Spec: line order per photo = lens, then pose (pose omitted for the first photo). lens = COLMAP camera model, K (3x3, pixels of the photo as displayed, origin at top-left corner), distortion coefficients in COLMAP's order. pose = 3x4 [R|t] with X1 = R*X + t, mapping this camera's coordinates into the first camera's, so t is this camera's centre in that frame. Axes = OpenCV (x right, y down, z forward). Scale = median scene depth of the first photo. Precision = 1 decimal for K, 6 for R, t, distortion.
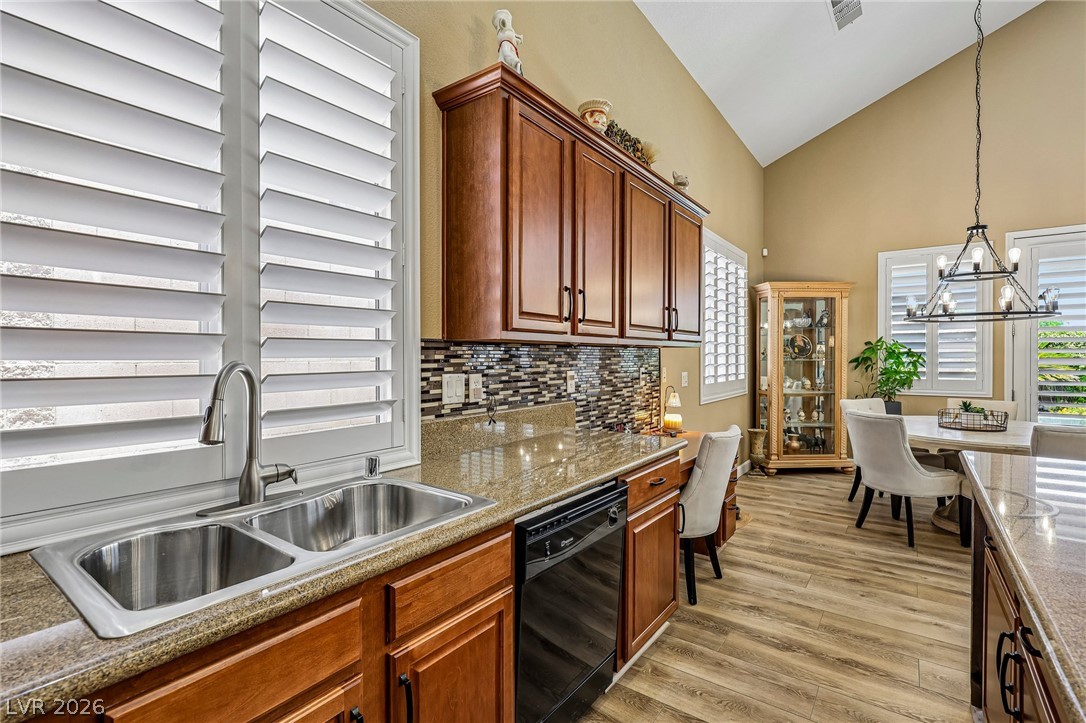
lens RADIAL K [[506.7, 0, 543.0], [0, 506.7, 361.5], [0, 0, 1]] dist [-0.001121, -0.000212]
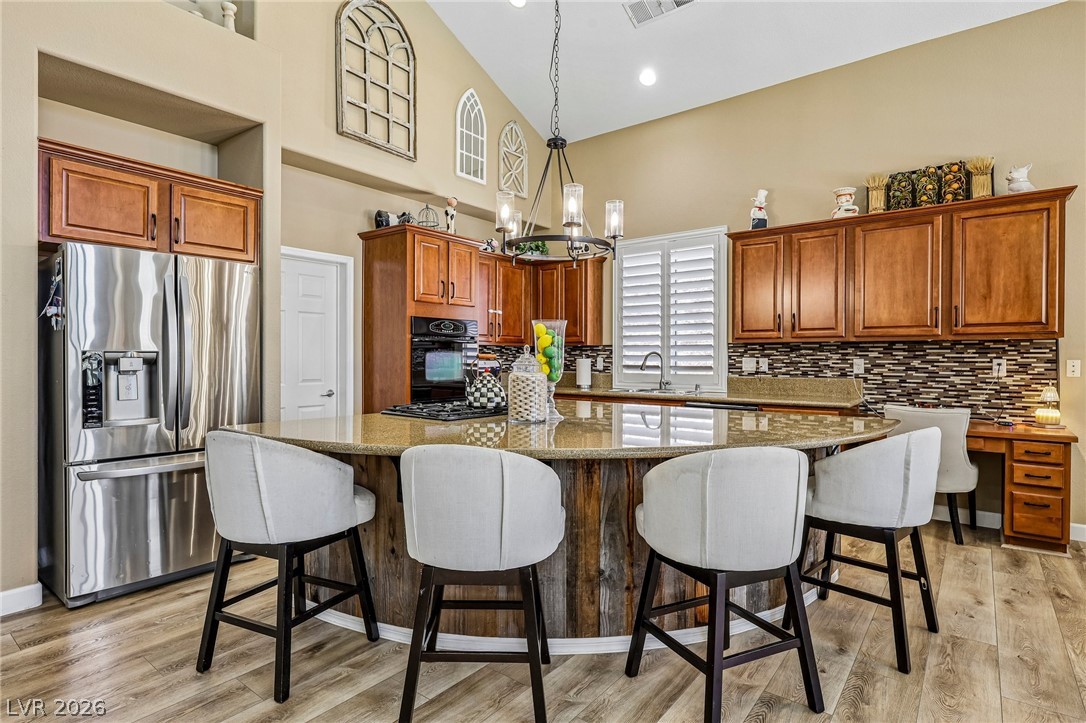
lens RADIAL K [[563.5, 0, 543.0], [0, 563.5, 361.5], [0, 0, 1]] dist [-0.000885, 0.000525]
pose [[-0.039626, 0.004936, -0.999202, 2.373777], [-0.013404, 0.999895, 0.005471, 0.039431], [0.999125, 0.013610, -0.039555, 0.175041]]
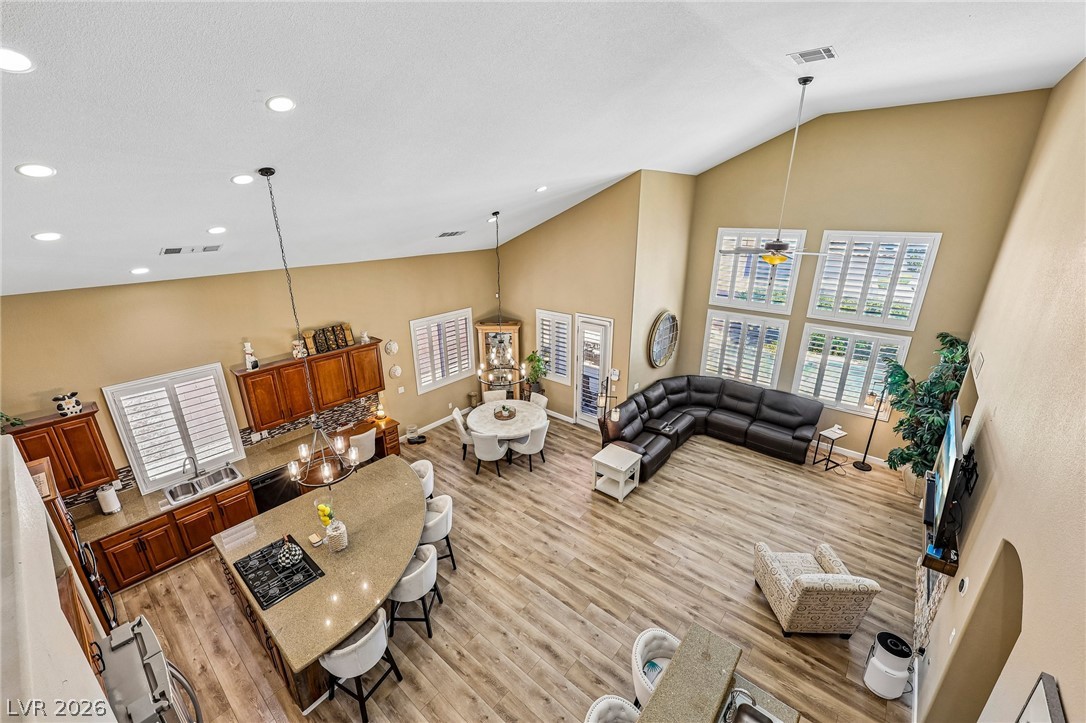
lens RADIAL K [[433.0, 0, 544.8], [0, 433.0, 364.9], [0, 0, 1]] dist [0.000717, 0.000004]
pose [[0.998084, 0.009334, -0.061162, 2.225380], [0.010725, 0.947485, 0.319620, -1.502007], [0.060933, -0.319664, 0.945570, -1.822526]]
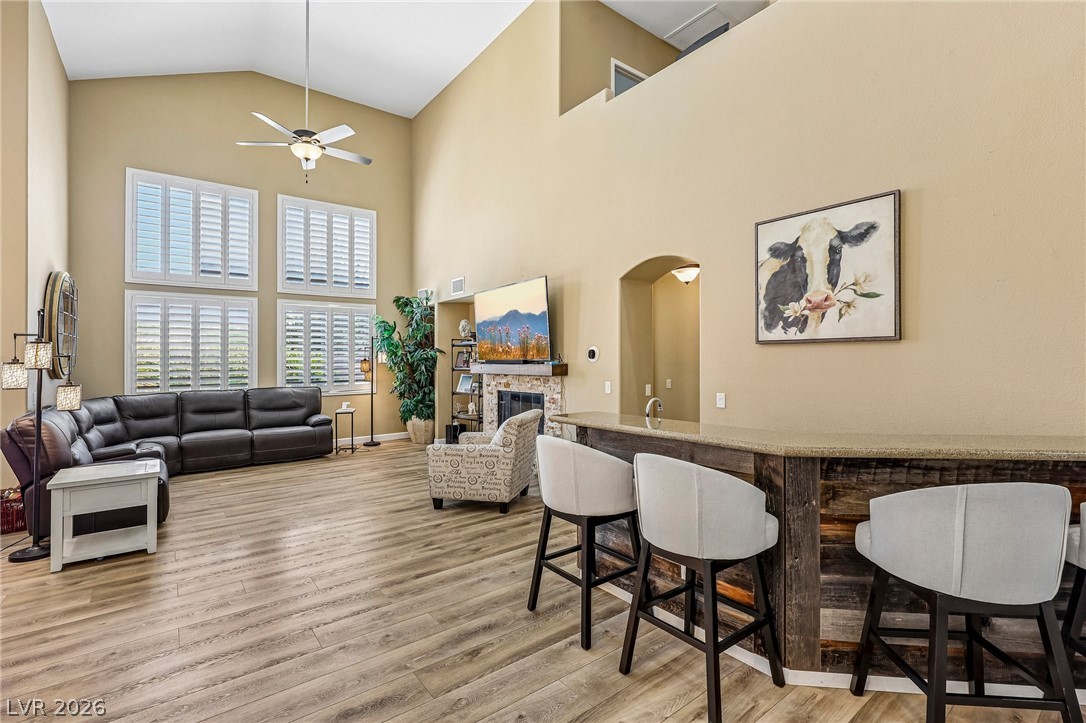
lens RADIAL K [[485.5, 0, 547.2], [0, 485.5, 355.2], [0, 0, 1]] dist [0.001410, 0.000566]
pose [[0.261268, 0.010103, 0.965213, 1.300580], [0.017230, 0.999737, -0.015129, -0.069133], [-0.965113, 0.020584, 0.261025, -0.800439]]
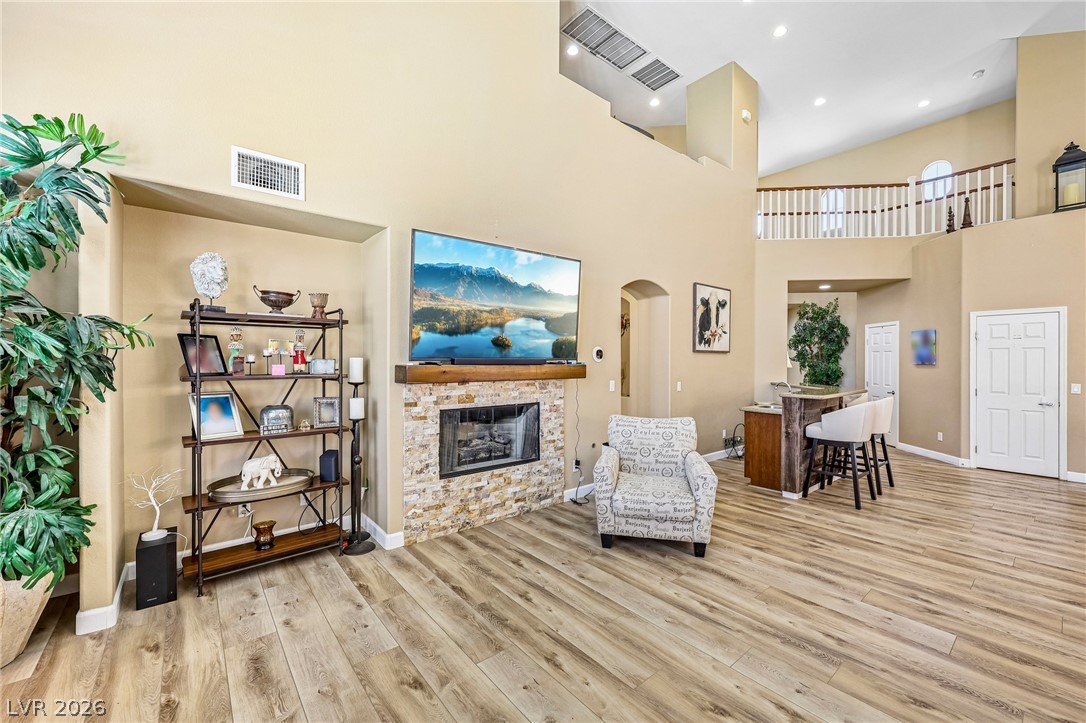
lens RADIAL K [[433.0, 0, 544.8], [0, 433.0, 364.9], [0, 0, 1]] dist [0.000717, 0.000004]
pose [[-0.970636, -0.001339, 0.240548, 3.523532], [0.003422, 0.999806, 0.019377, -0.097343], [-0.240528, 0.019631, -0.970444, 1.888889]]
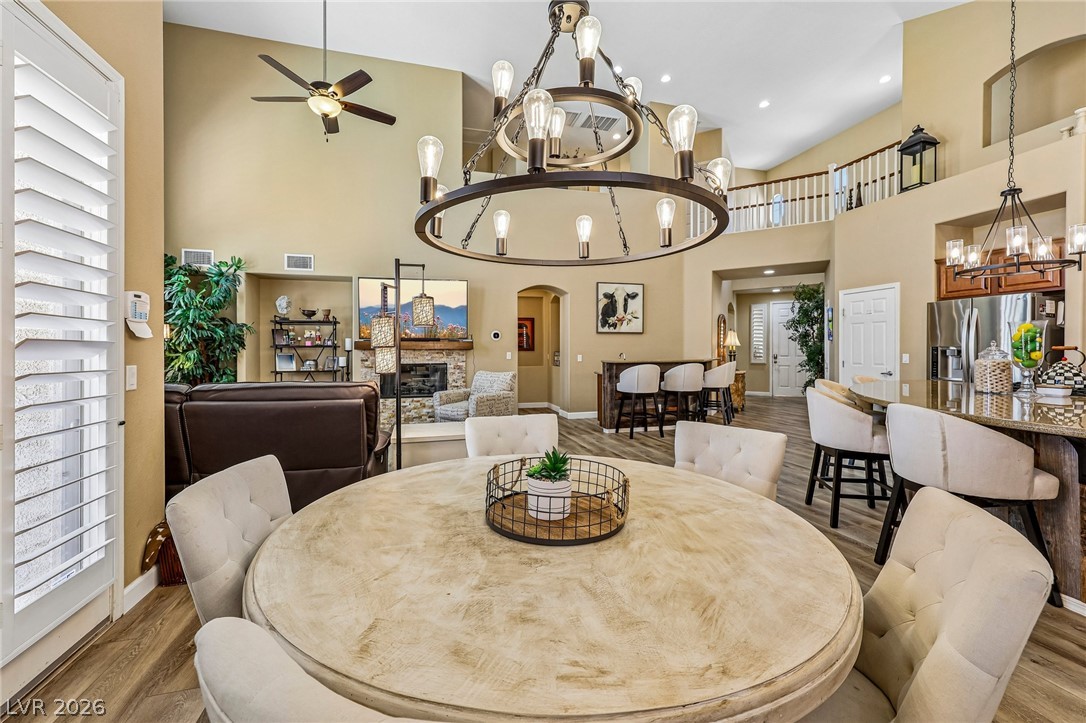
lens RADIAL K [[421.7, 0, 540.5], [0, 421.7, 354.1], [0, 0, 1]] dist [-0.002529, -0.000552]
pose [[-0.781984, 0.000147, 0.623299, 1.331710], [0.012152, 0.999814, 0.015009, -0.002425], [-0.623180, 0.019311, -0.781840, 2.132262]]
